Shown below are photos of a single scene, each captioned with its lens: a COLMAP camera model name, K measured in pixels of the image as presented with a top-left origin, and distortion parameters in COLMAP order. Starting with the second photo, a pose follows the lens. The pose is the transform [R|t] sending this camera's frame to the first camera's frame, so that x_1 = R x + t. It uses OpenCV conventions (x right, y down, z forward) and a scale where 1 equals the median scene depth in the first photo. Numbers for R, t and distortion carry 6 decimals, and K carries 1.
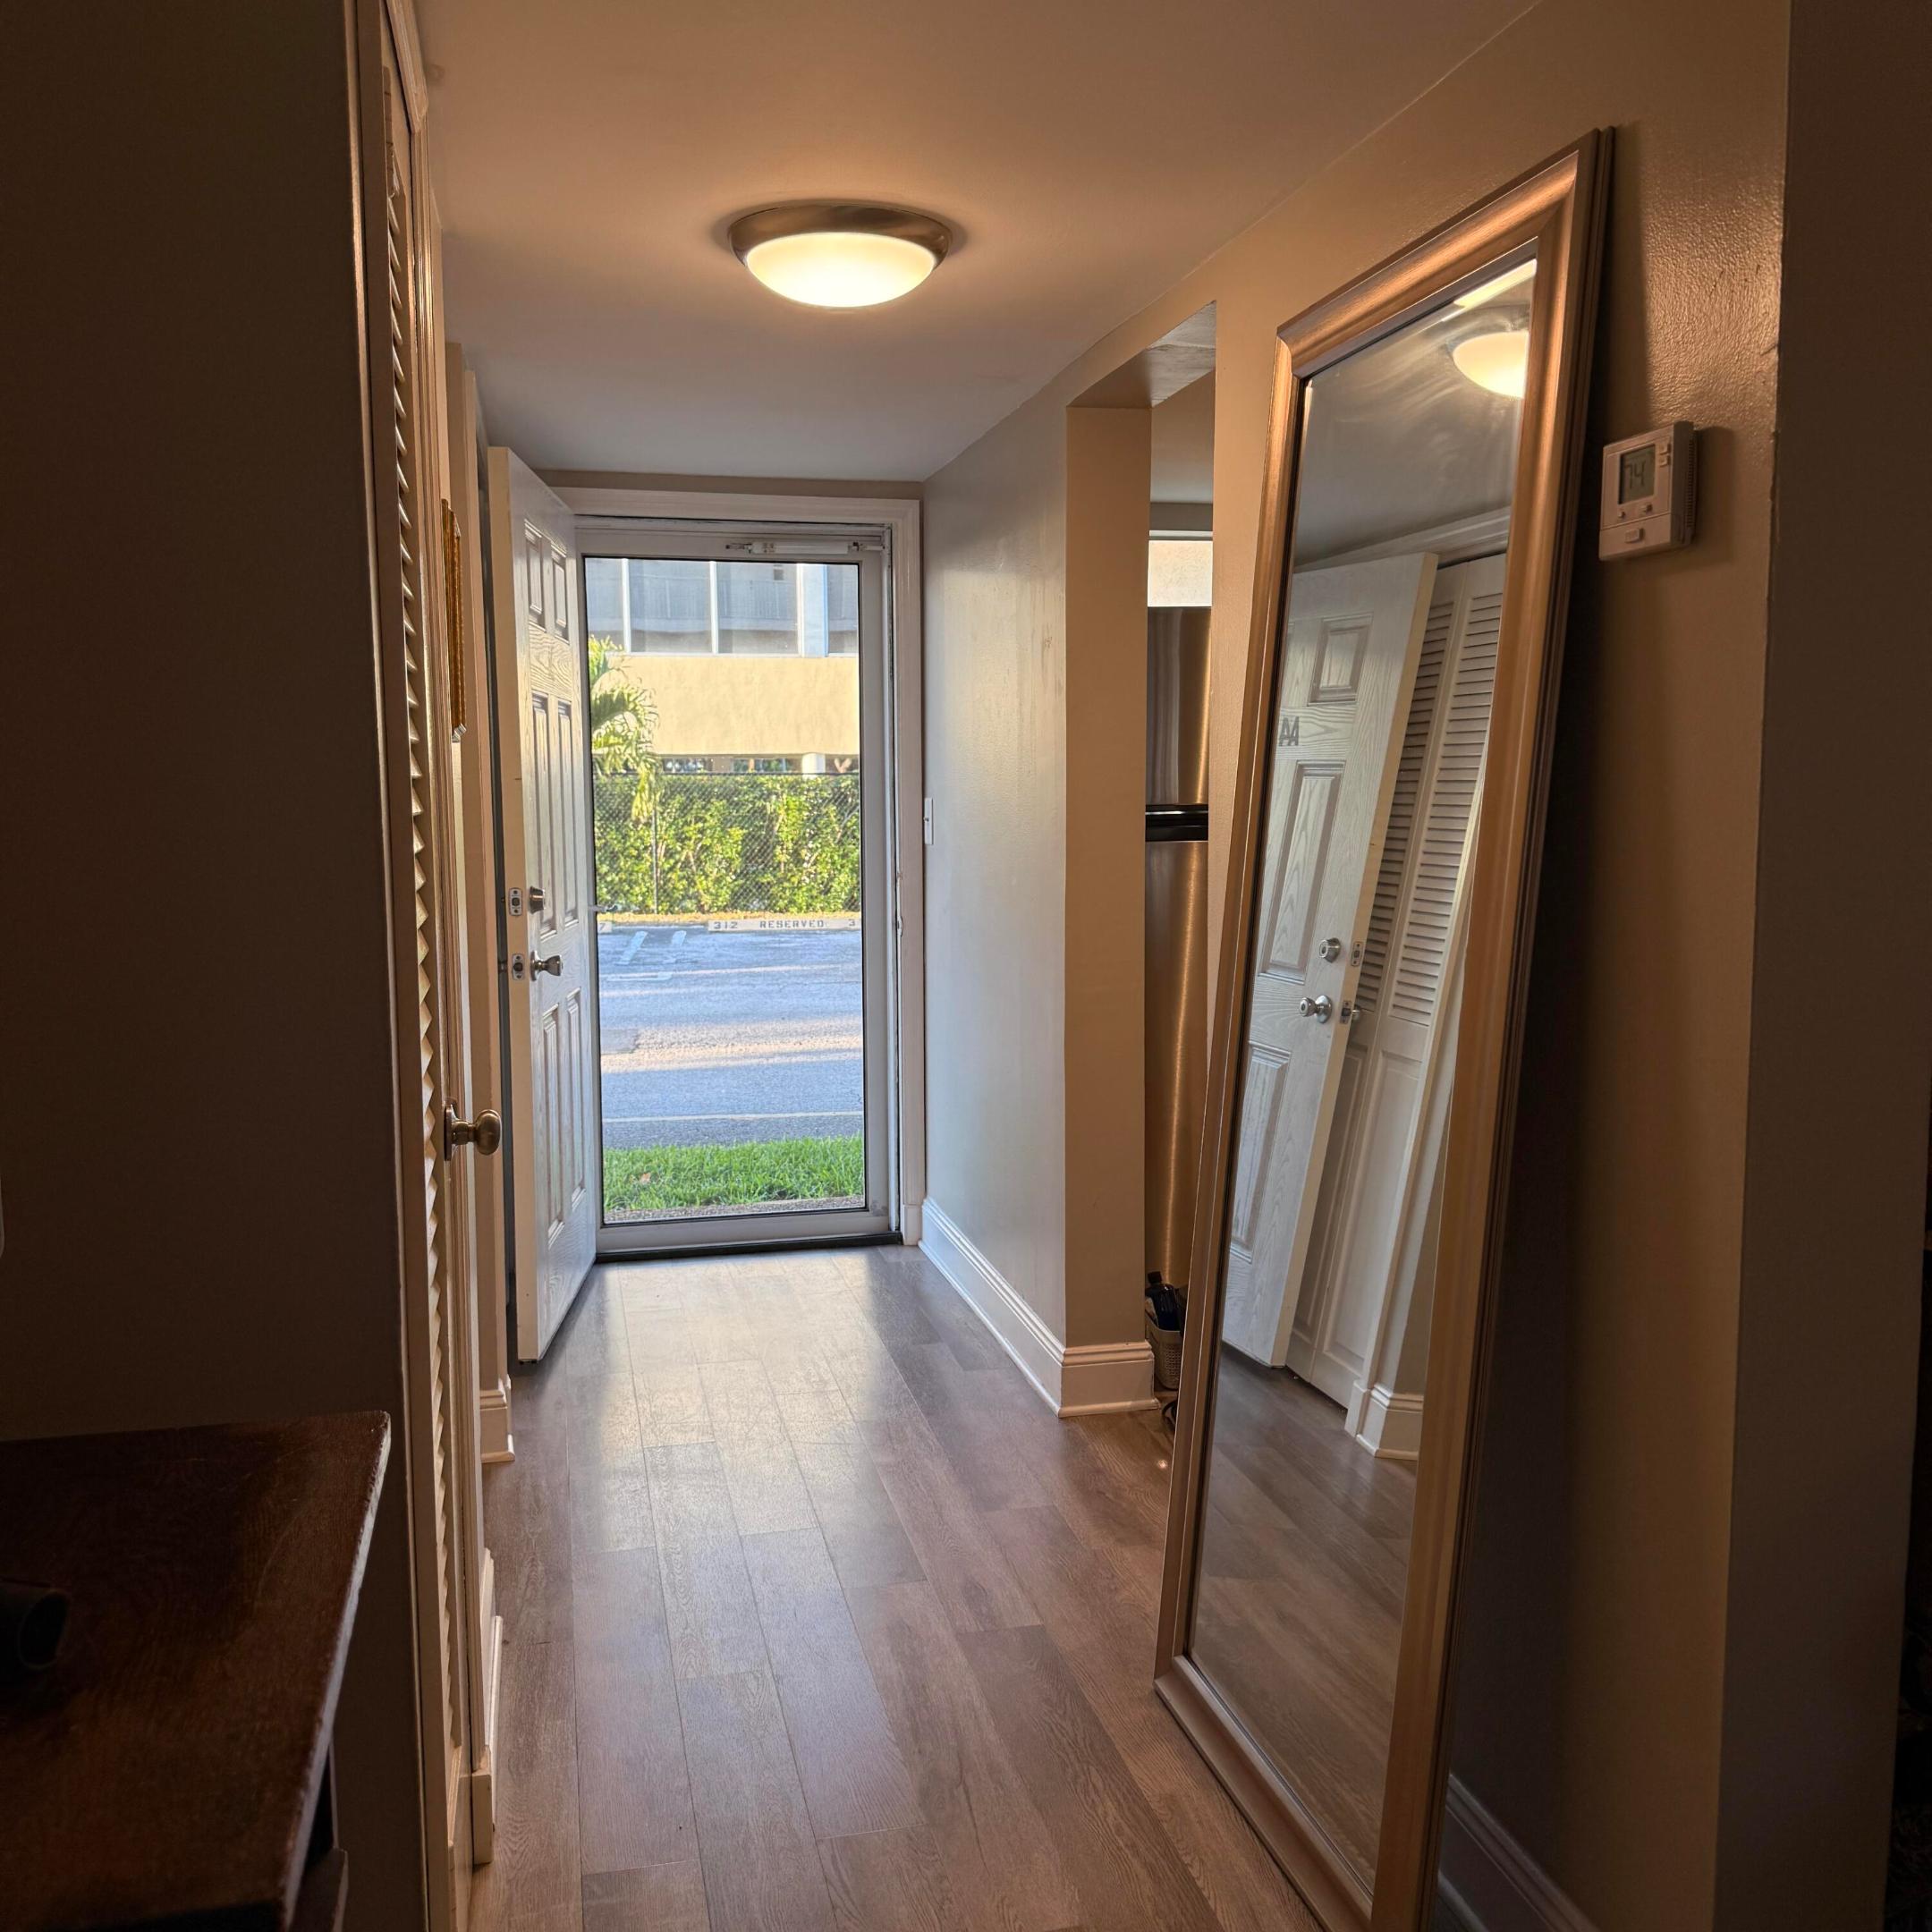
lens RADIAL K [[1784.1, 0, 954.5], [0, 1784.1, 976.8], [0, 0, 1]] dist [0.171649, -0.358224]
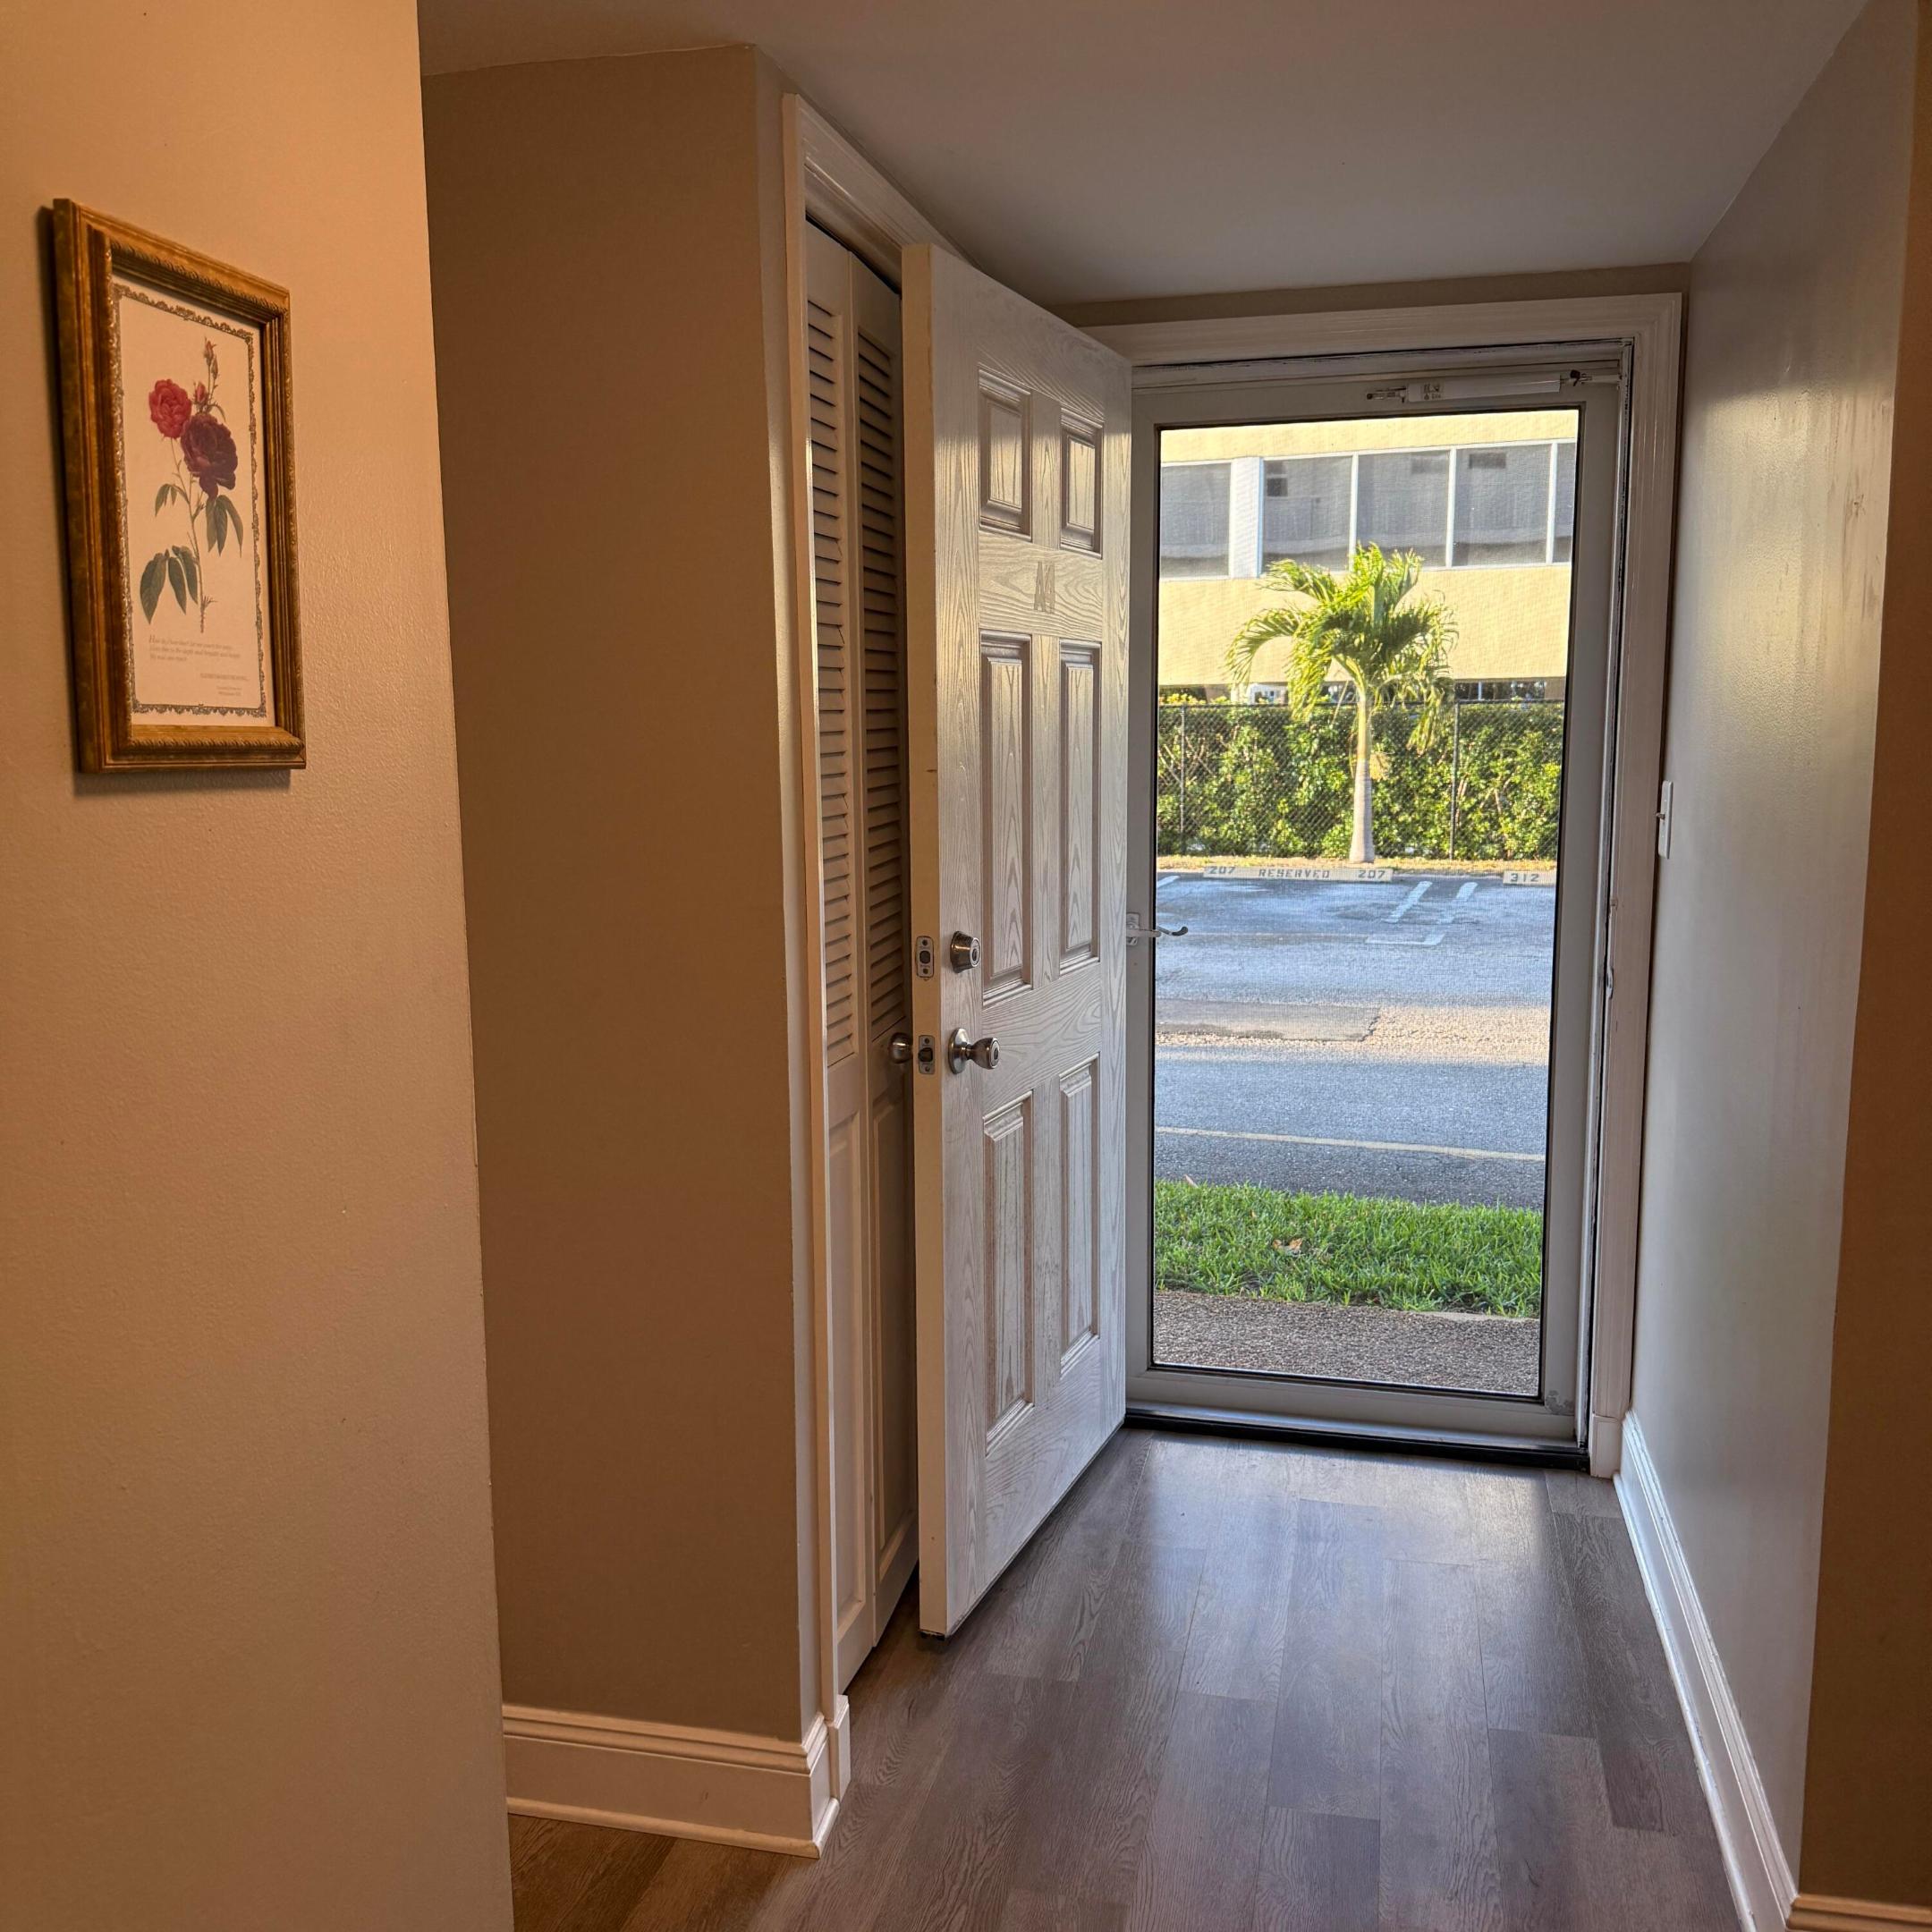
lens RADIAL K [[1760.5, 0, 967.3], [0, 1760.5, 973.4], [0, 0, 1]] dist [0.087043, -0.139038]
pose [[0.895231, 0.062813, -0.441153, 0.019051], [-0.043325, 0.997594, 0.054121, -0.024710], [0.443491, -0.029337, 0.895798, 0.149571]]
